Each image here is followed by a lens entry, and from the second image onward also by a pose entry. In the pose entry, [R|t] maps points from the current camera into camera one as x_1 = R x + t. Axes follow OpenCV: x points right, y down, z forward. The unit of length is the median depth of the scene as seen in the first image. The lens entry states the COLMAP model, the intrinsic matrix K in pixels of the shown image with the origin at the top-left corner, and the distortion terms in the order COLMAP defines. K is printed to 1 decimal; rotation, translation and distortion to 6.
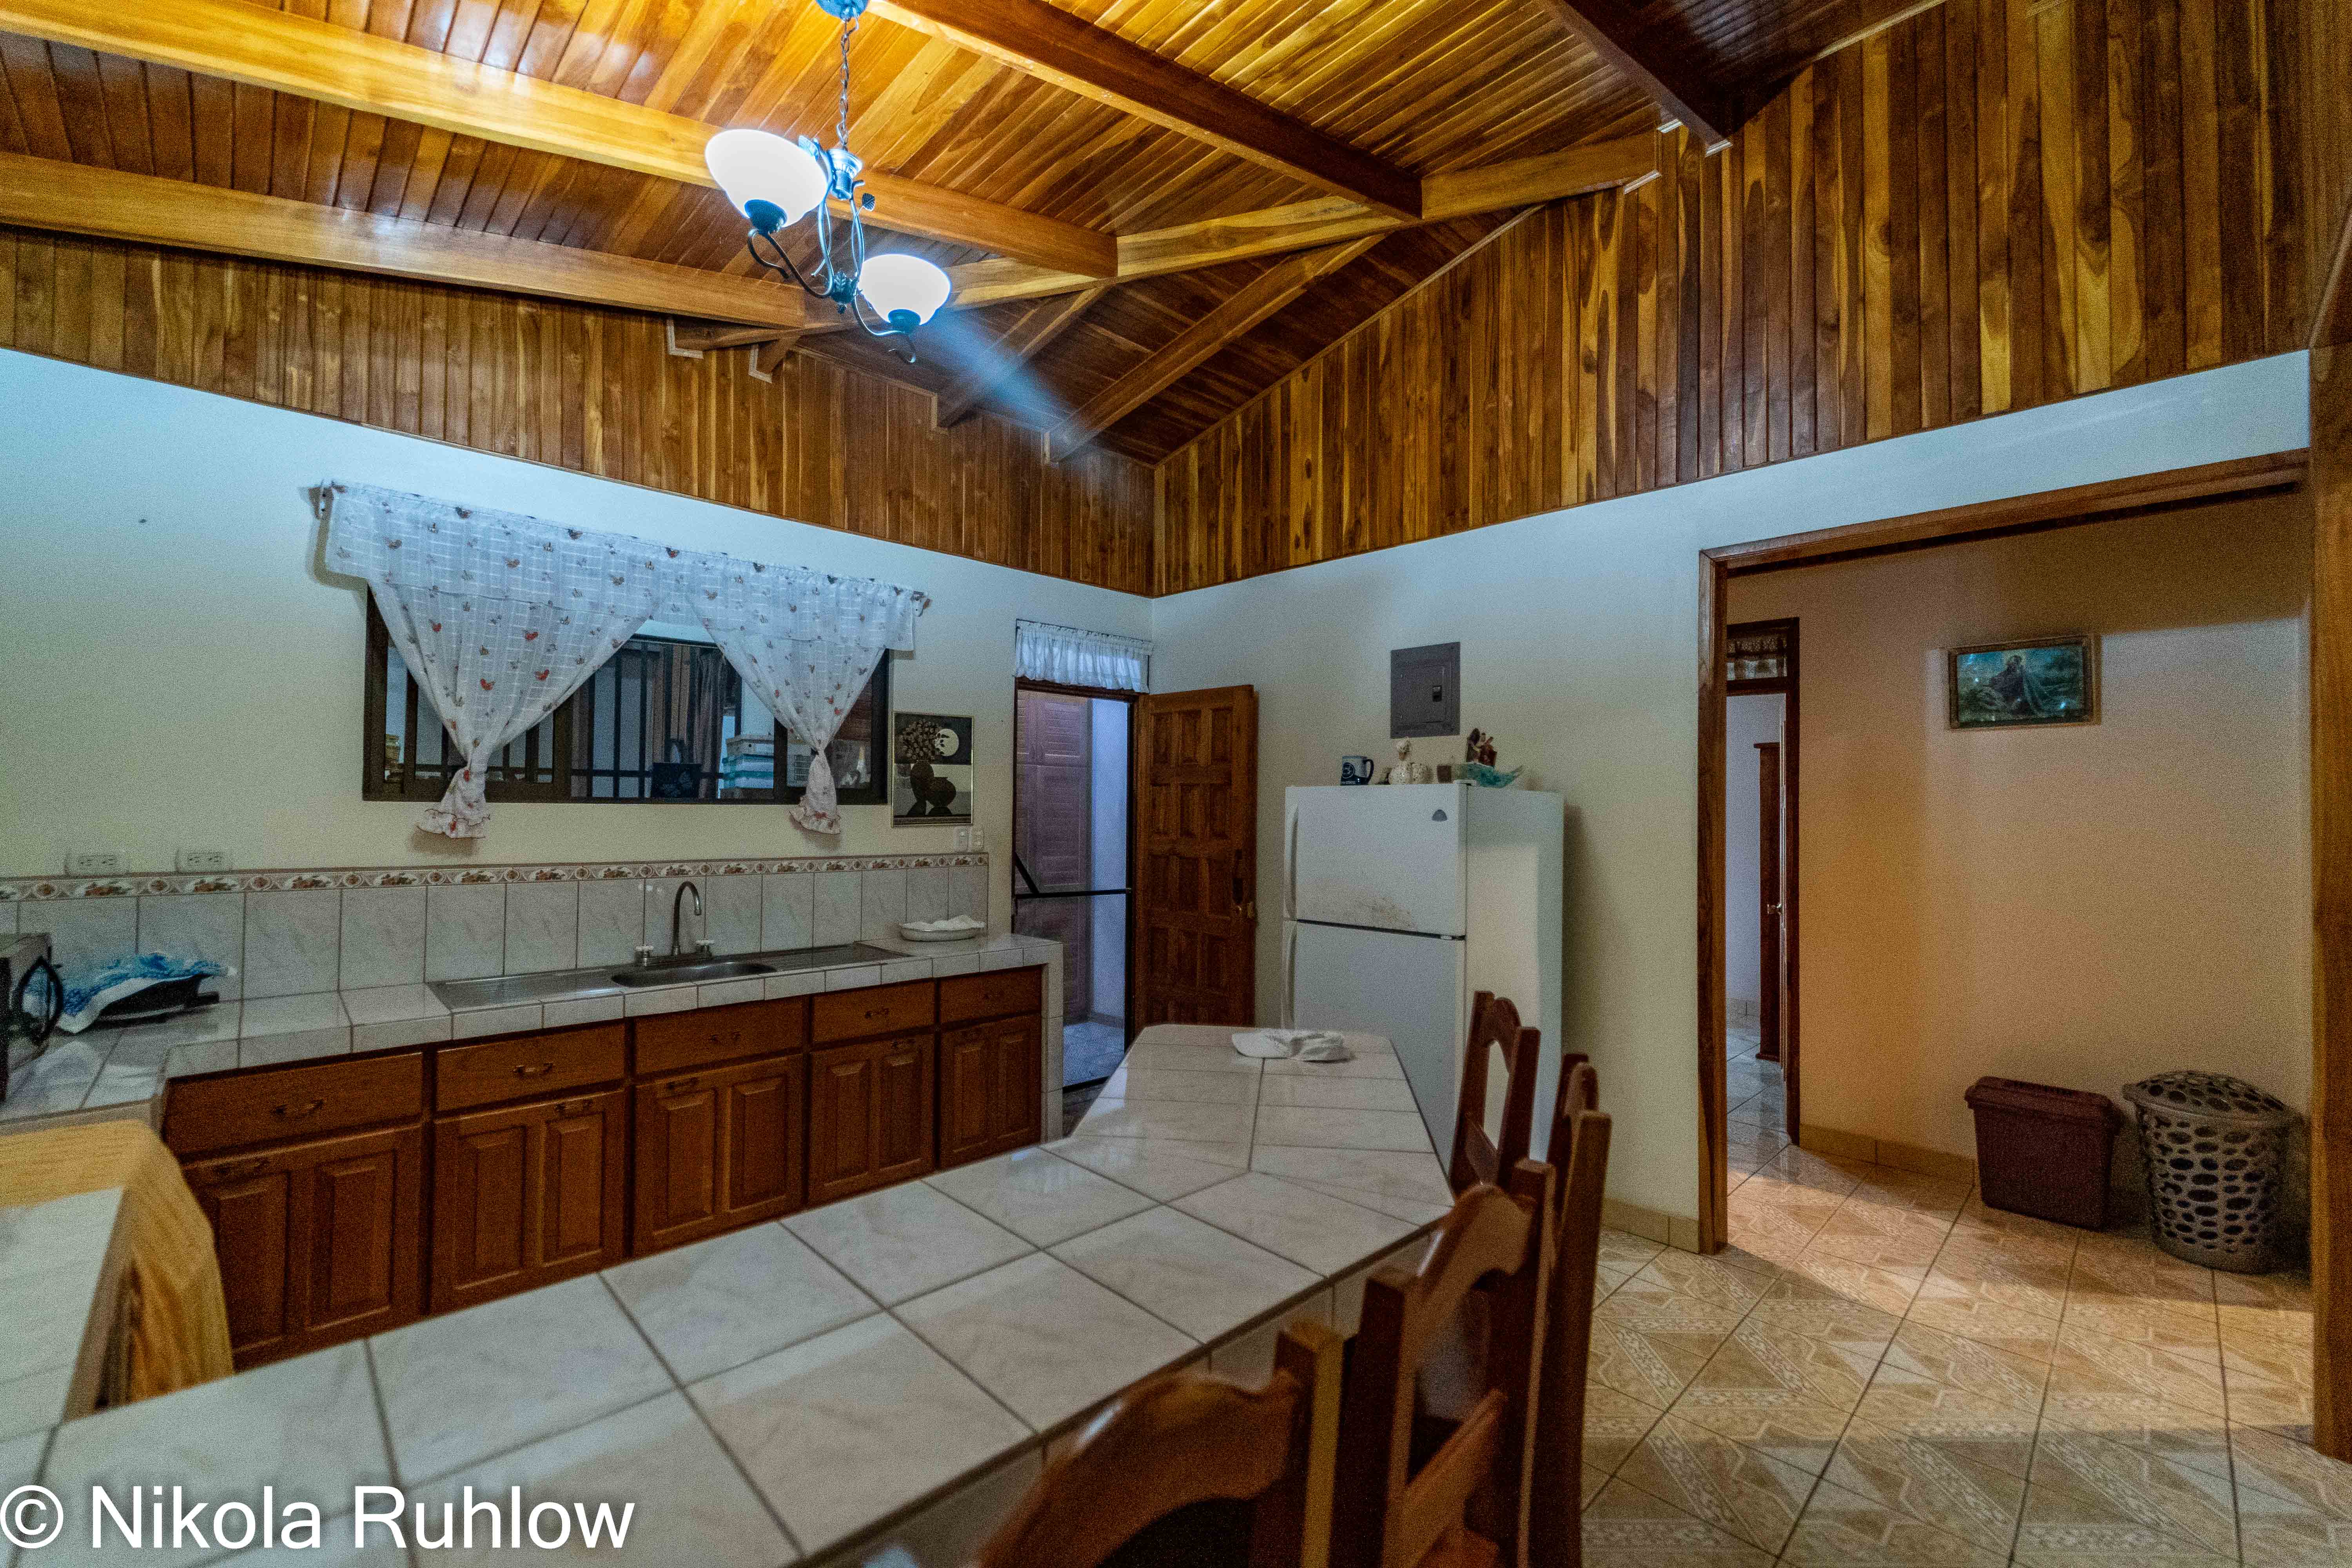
lens RADIAL K [[955.2, 0, 1194.6], [0, 955.2, 791.9], [0, 0, 1]] dist [0.005741, -0.003150]
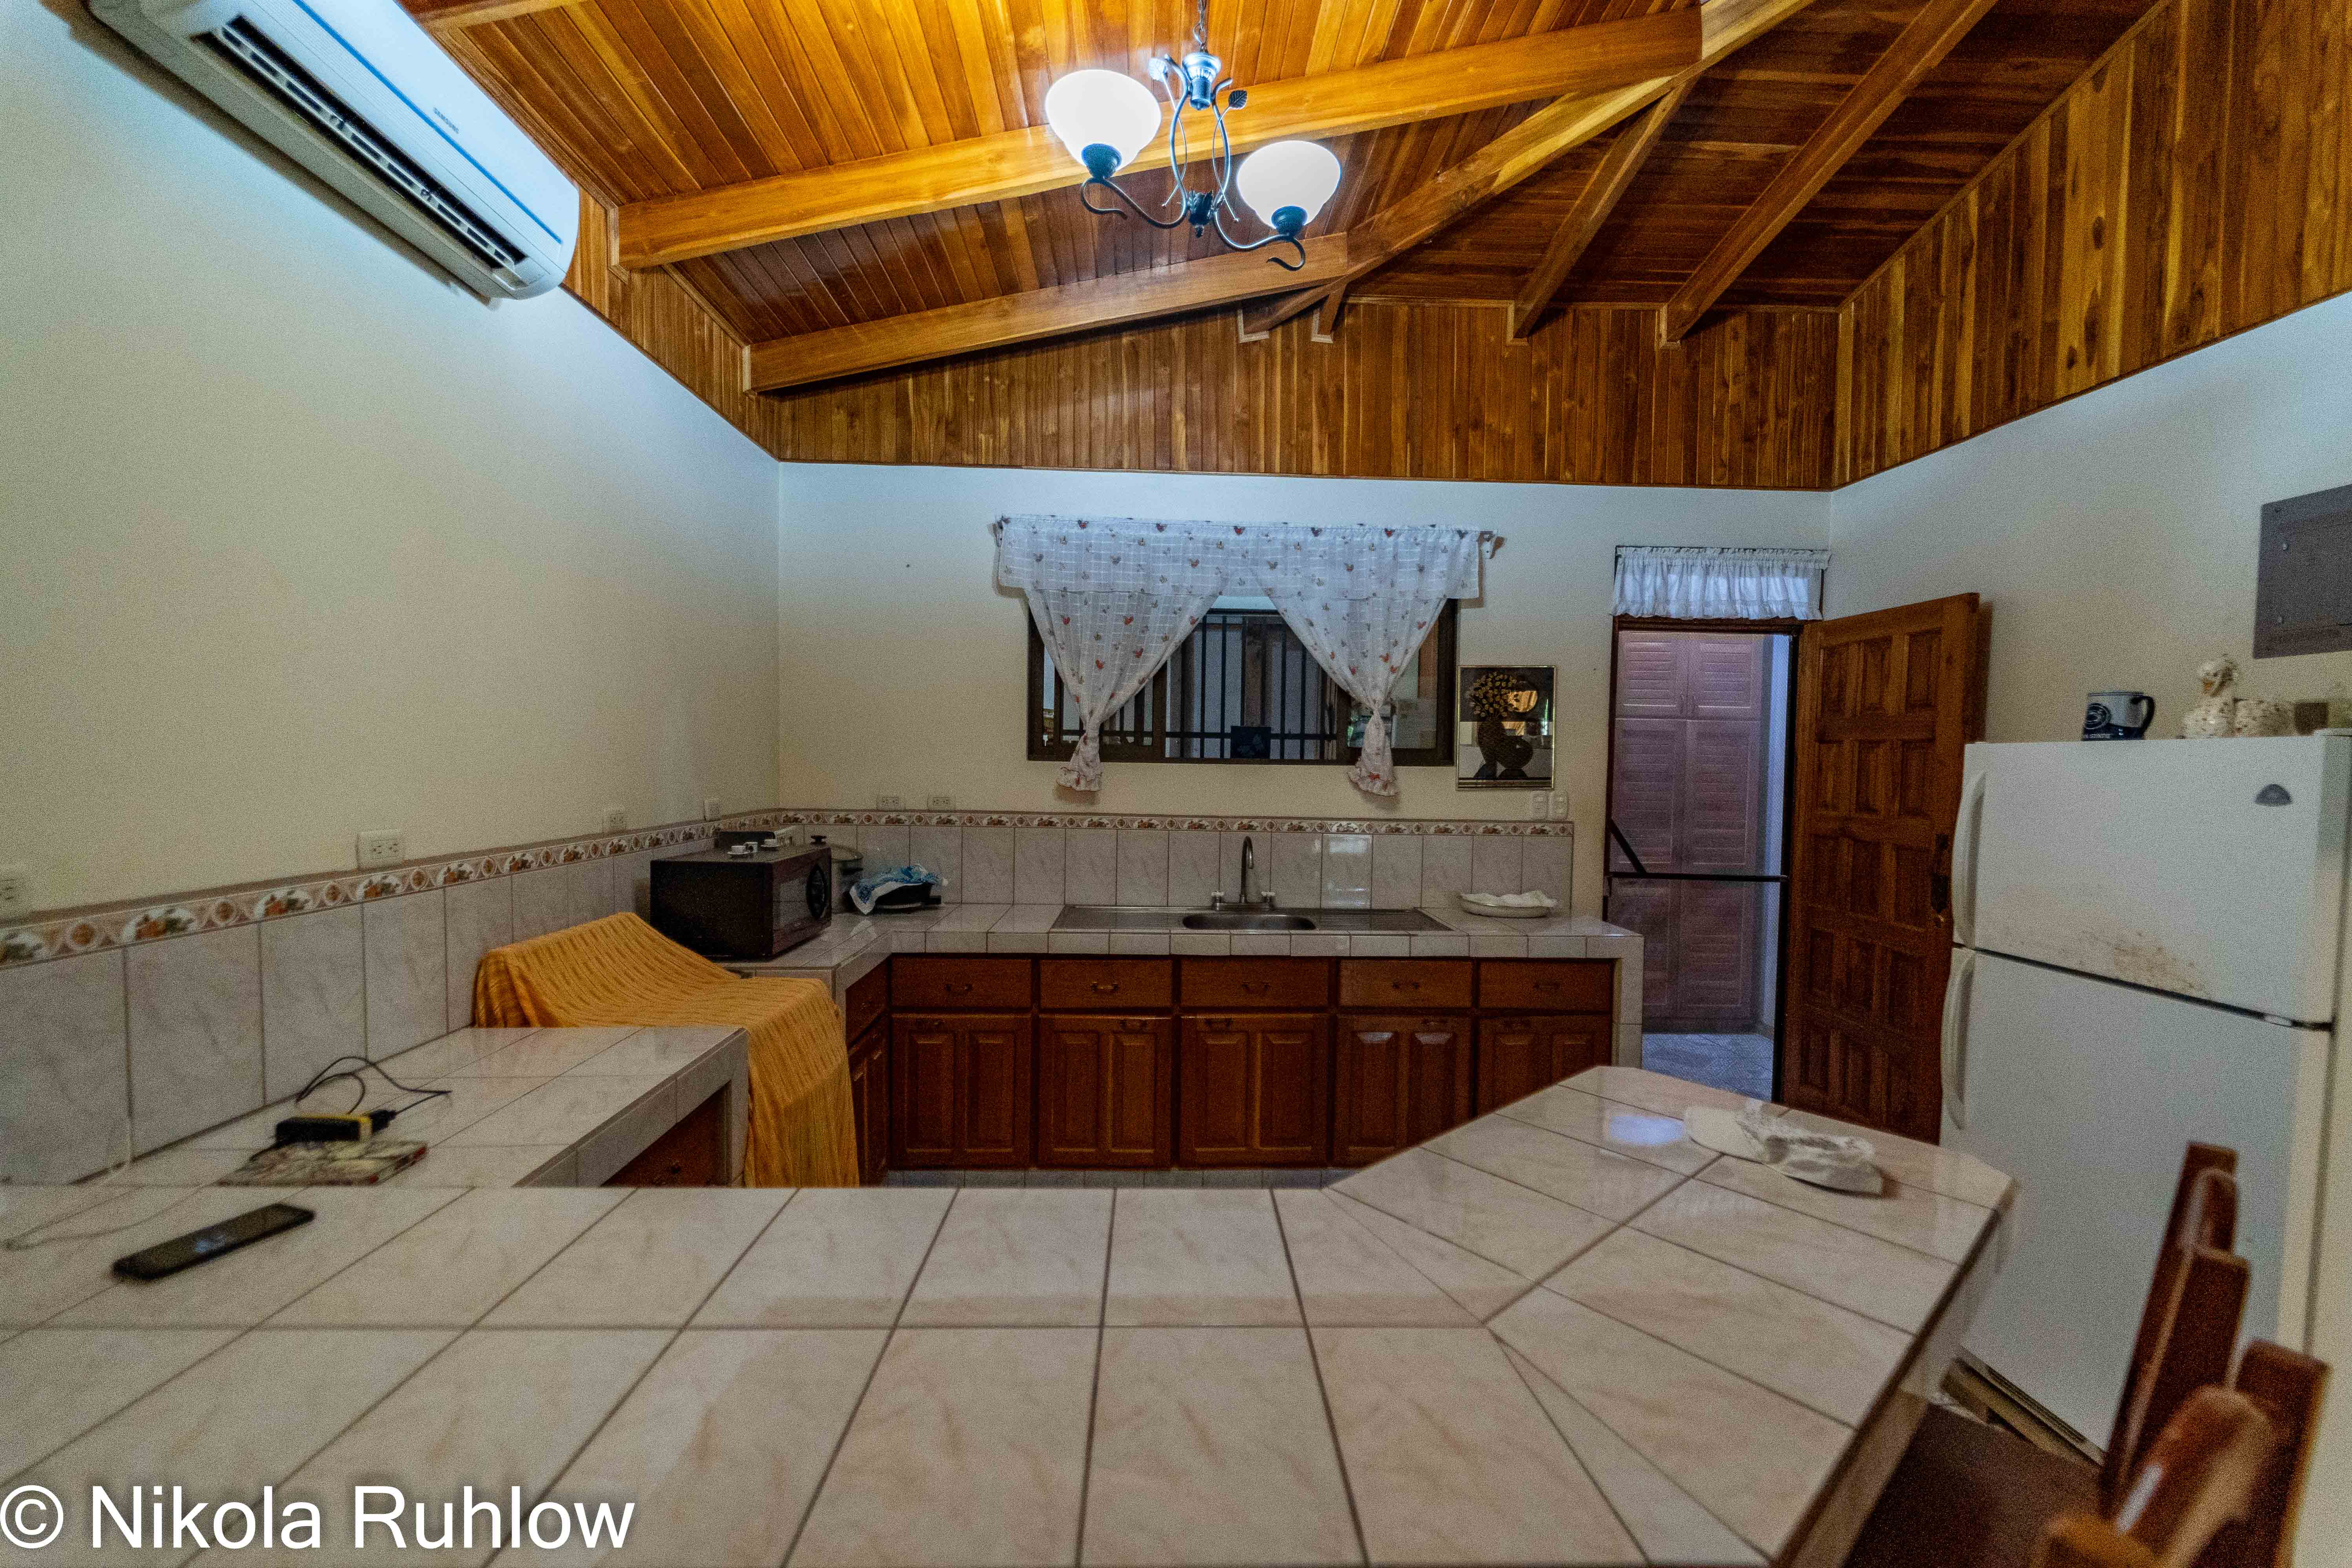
lens RADIAL K [[954.0, 0, 1191.4], [0, 954.0, 796.5], [0, 0, 1]] dist [0.000451, -0.000515]
pose [[0.737687, 0.029161, -0.674512, 0.132530], [0.002766, 0.998928, 0.046212, -0.000875], [0.675137, -0.035955, 0.736816, 0.148771]]
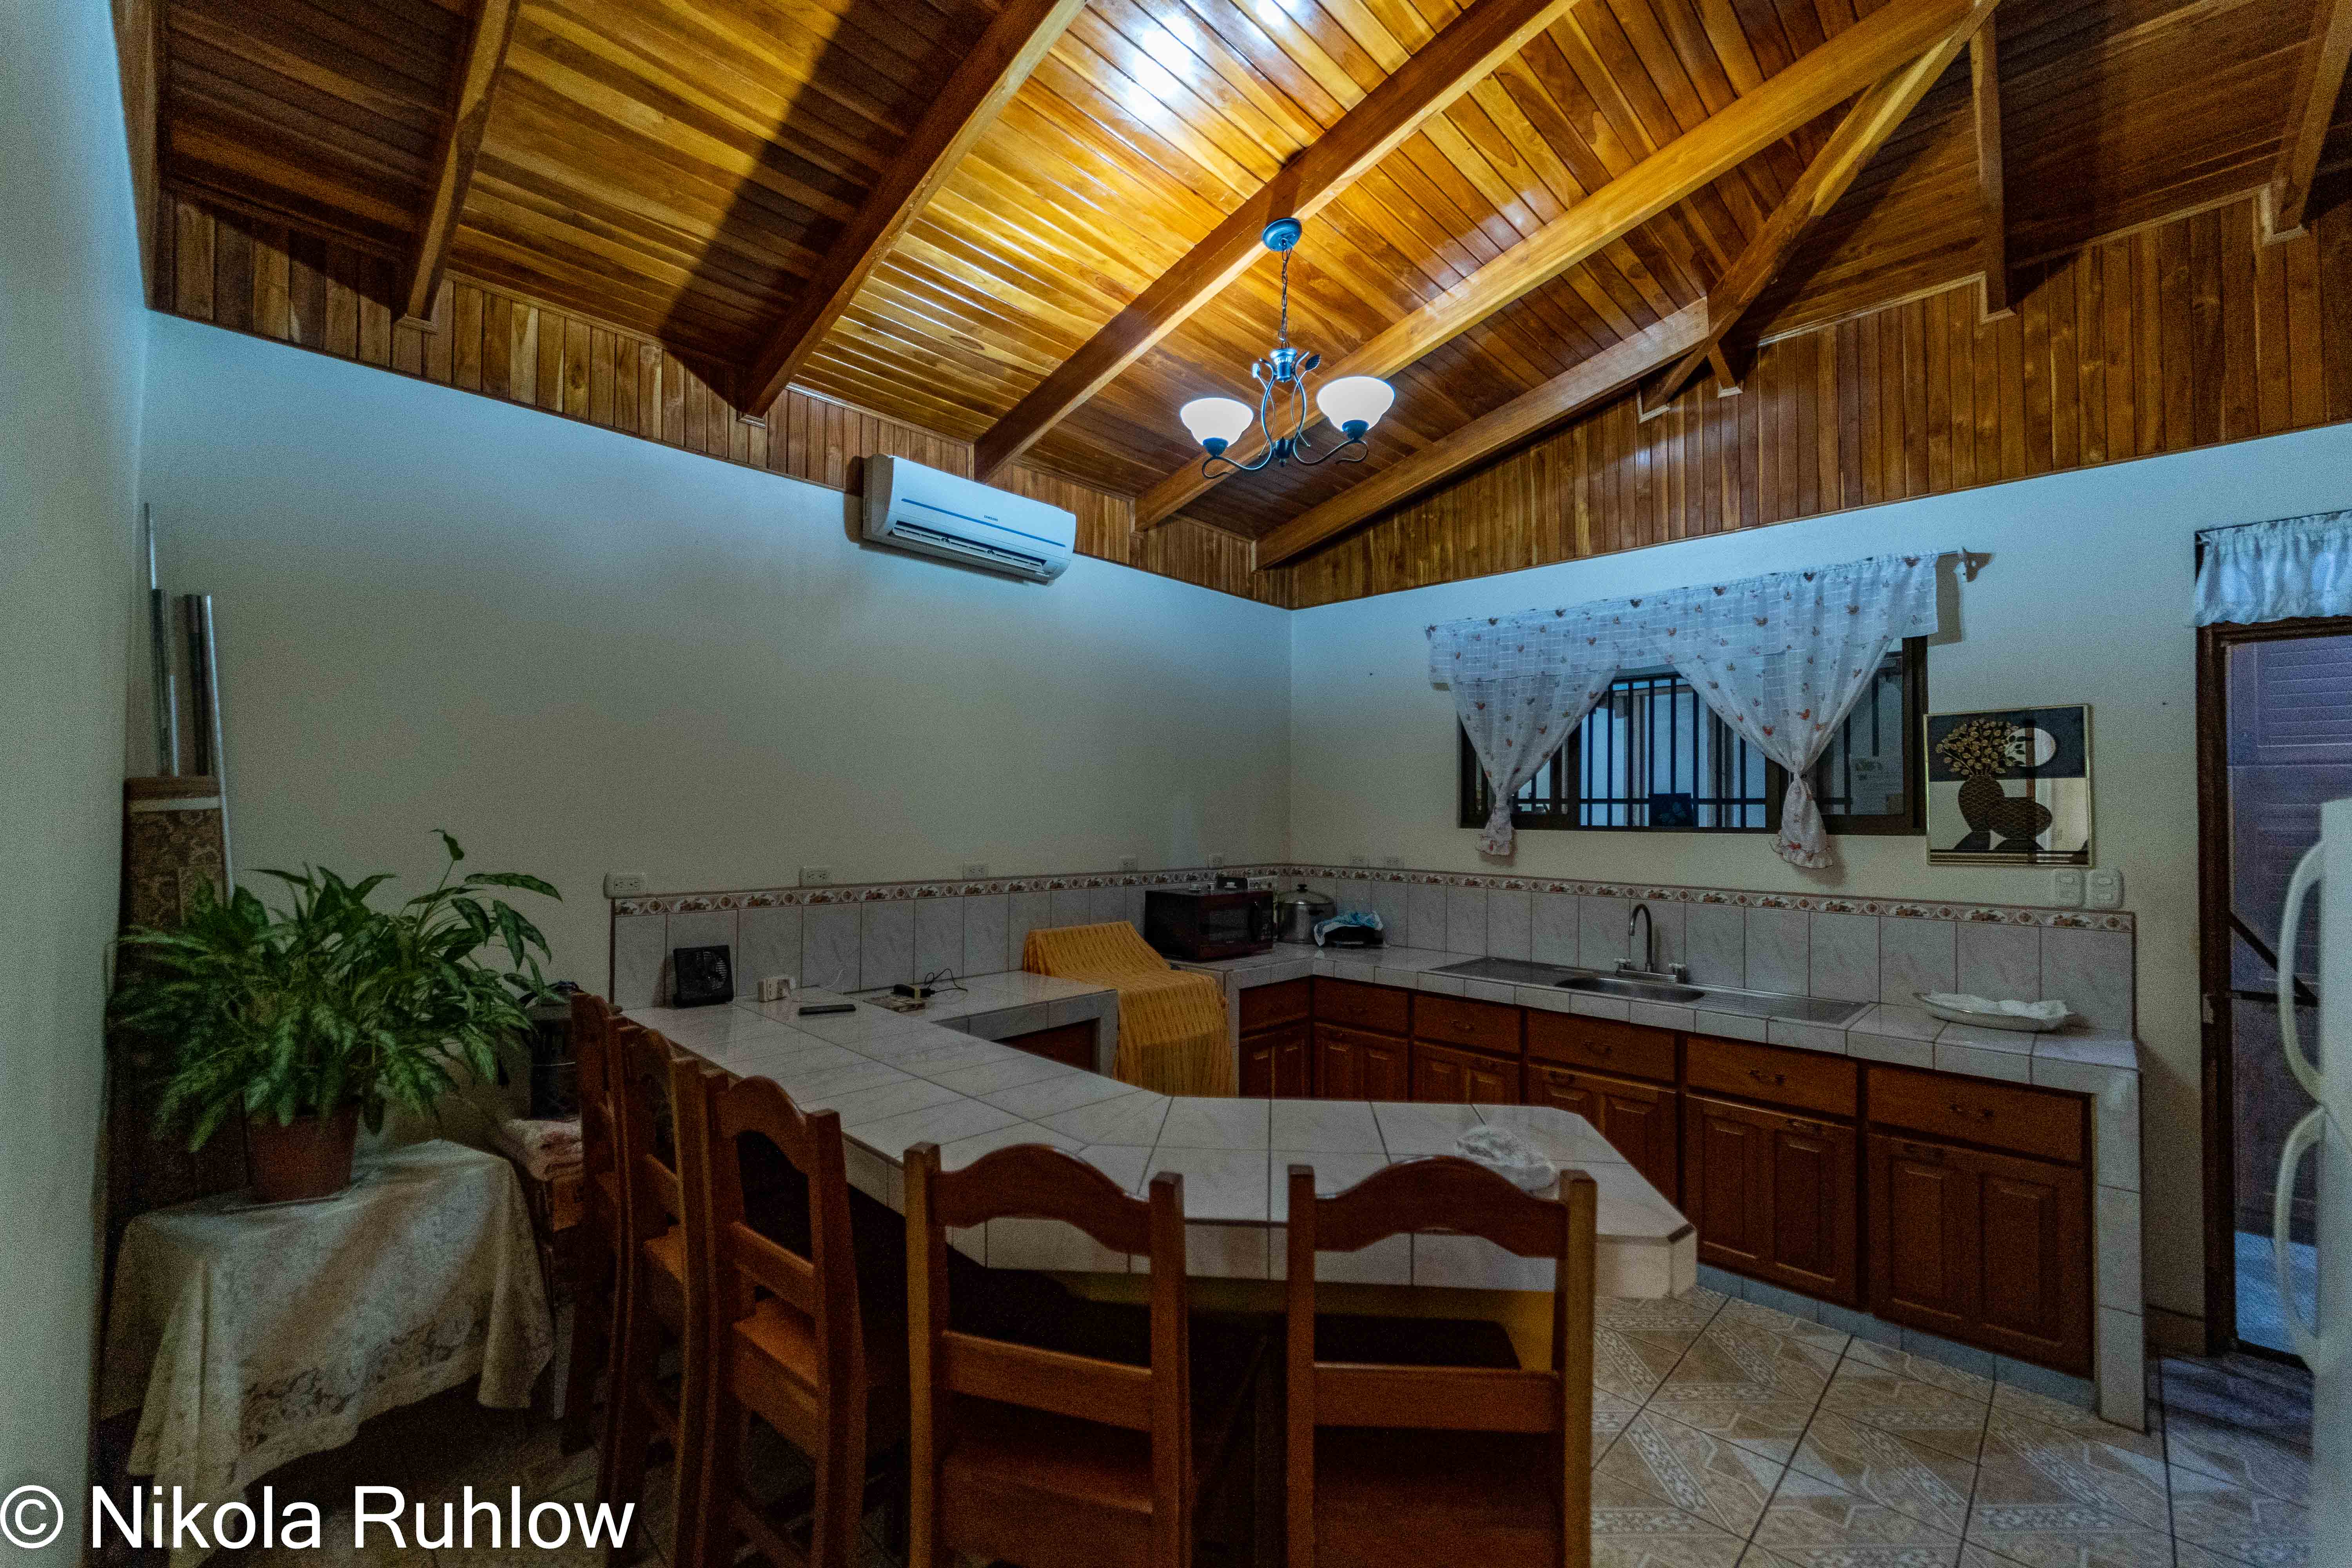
lens RADIAL K [[955.2, 0, 1194.6], [0, 955.2, 791.9], [0, 0, 1]] dist [0.005741, -0.003150]
pose [[0.024140, -0.035306, -0.999085, 0.482110], [0.005857, 0.999364, -0.035174, 0.002146], [0.999691, -0.005002, 0.024332, 0.422781]]
